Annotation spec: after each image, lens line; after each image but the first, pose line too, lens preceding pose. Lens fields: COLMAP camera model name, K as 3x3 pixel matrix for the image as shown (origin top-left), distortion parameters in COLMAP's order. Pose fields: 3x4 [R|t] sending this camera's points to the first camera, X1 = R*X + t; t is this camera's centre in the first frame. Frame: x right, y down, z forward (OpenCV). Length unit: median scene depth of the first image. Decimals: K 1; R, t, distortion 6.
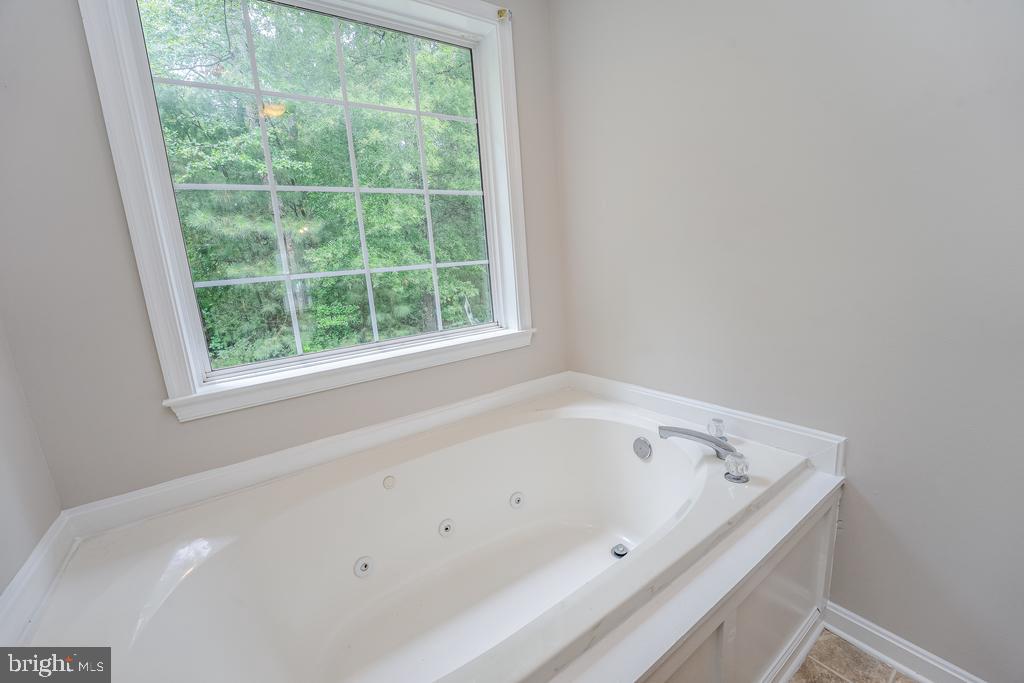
lens RADIAL K [[414.4, 0, 506.3], [0, 414.4, 329.6], [0, 0, 1]] dist [-0.019868, 0.000055]
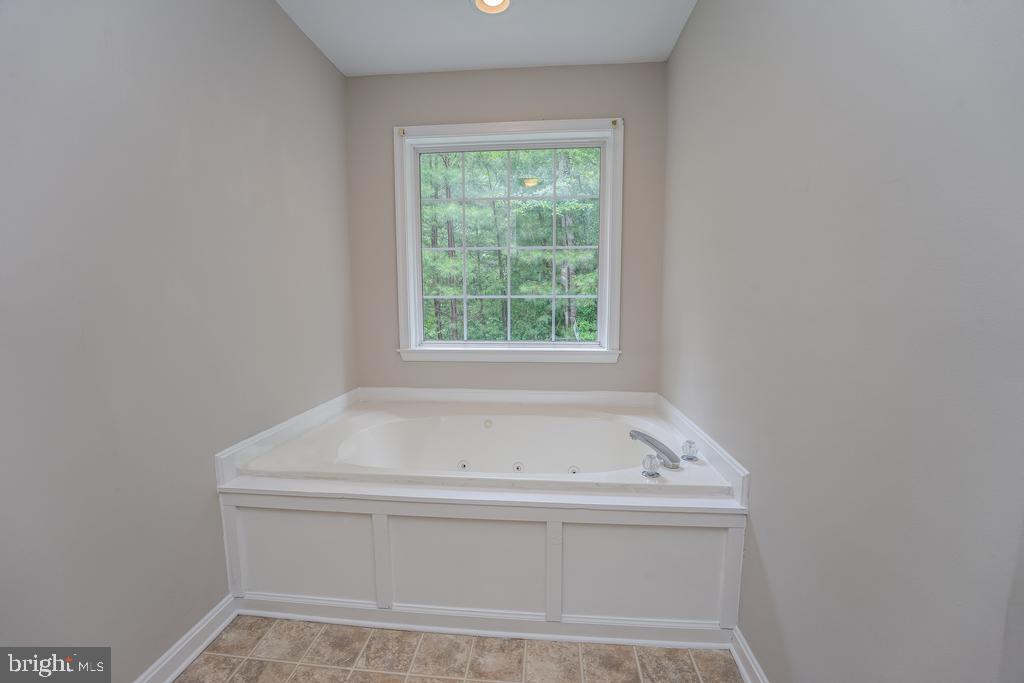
lens RADIAL K [[414.4, 0, 506.3], [0, 414.4, 329.6], [0, 0, 1]] dist [-0.019868, 0.000055]
pose [[0.757835, 0.121861, -0.640964, 0.612075], [-0.157598, 0.987502, 0.001411, -0.012872], [0.633126, 0.099946, 0.767569, -0.204651]]
